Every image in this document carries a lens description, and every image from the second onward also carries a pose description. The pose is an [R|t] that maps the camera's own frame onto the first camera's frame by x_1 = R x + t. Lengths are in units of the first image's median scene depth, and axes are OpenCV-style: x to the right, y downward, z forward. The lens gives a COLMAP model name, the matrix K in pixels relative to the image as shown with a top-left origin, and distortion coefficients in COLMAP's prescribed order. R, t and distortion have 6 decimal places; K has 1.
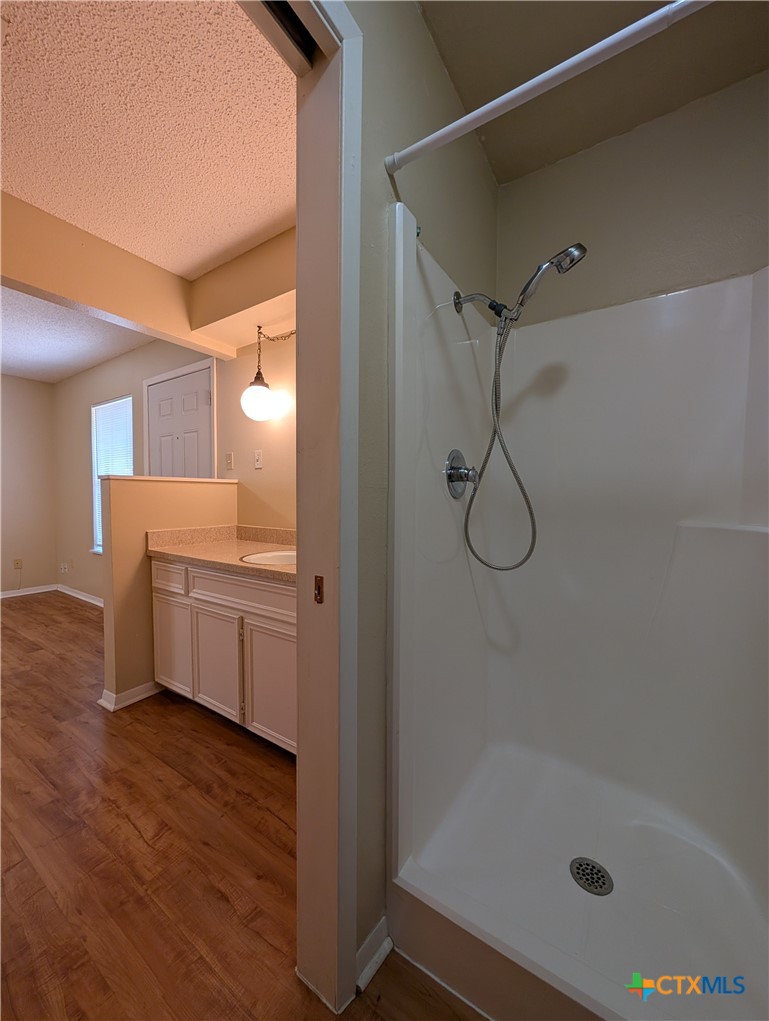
lens RADIAL K [[387.2, 0, 384.5], [0, 387.2, 513.7], [0, 0, 1]] dist [-0.000044, 0.000743]
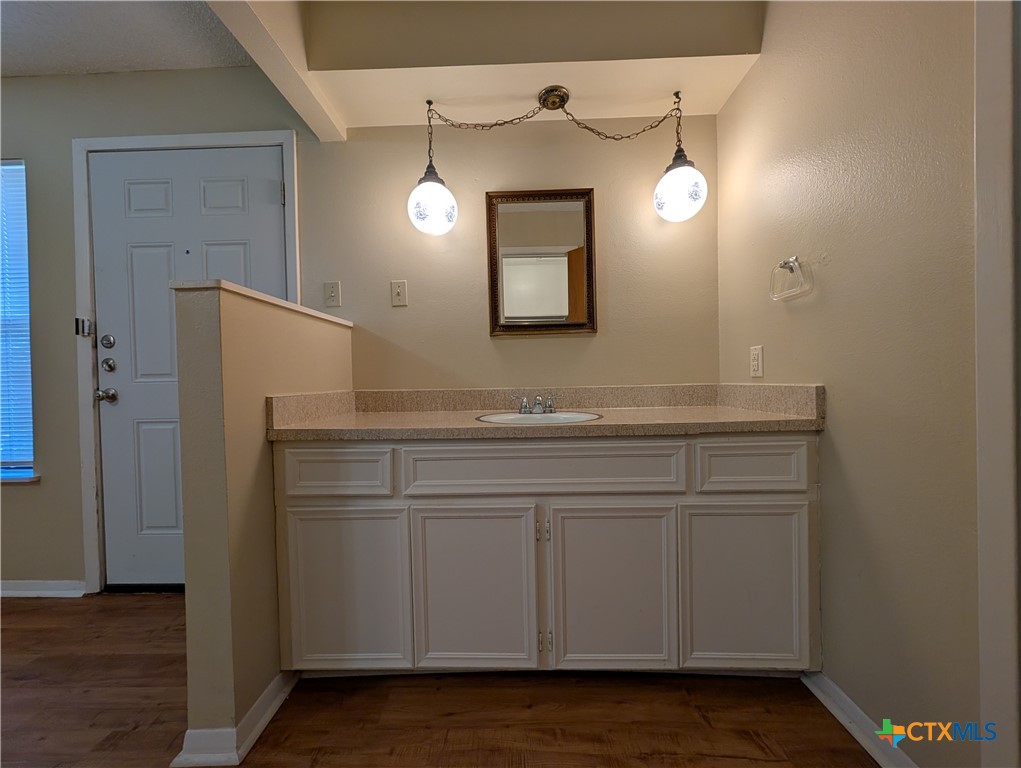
lens RADIAL K [[387.2, 0, 511.3], [0, 387.2, 385.8], [0, 0, 1]] dist [-0.000044, 0.000743]
pose [[0.847215, -0.028899, 0.530463, -0.680516], [0.048161, 0.998586, -0.022517, 0.066395], [-0.529062, 0.044624, 0.847409, 0.399028]]
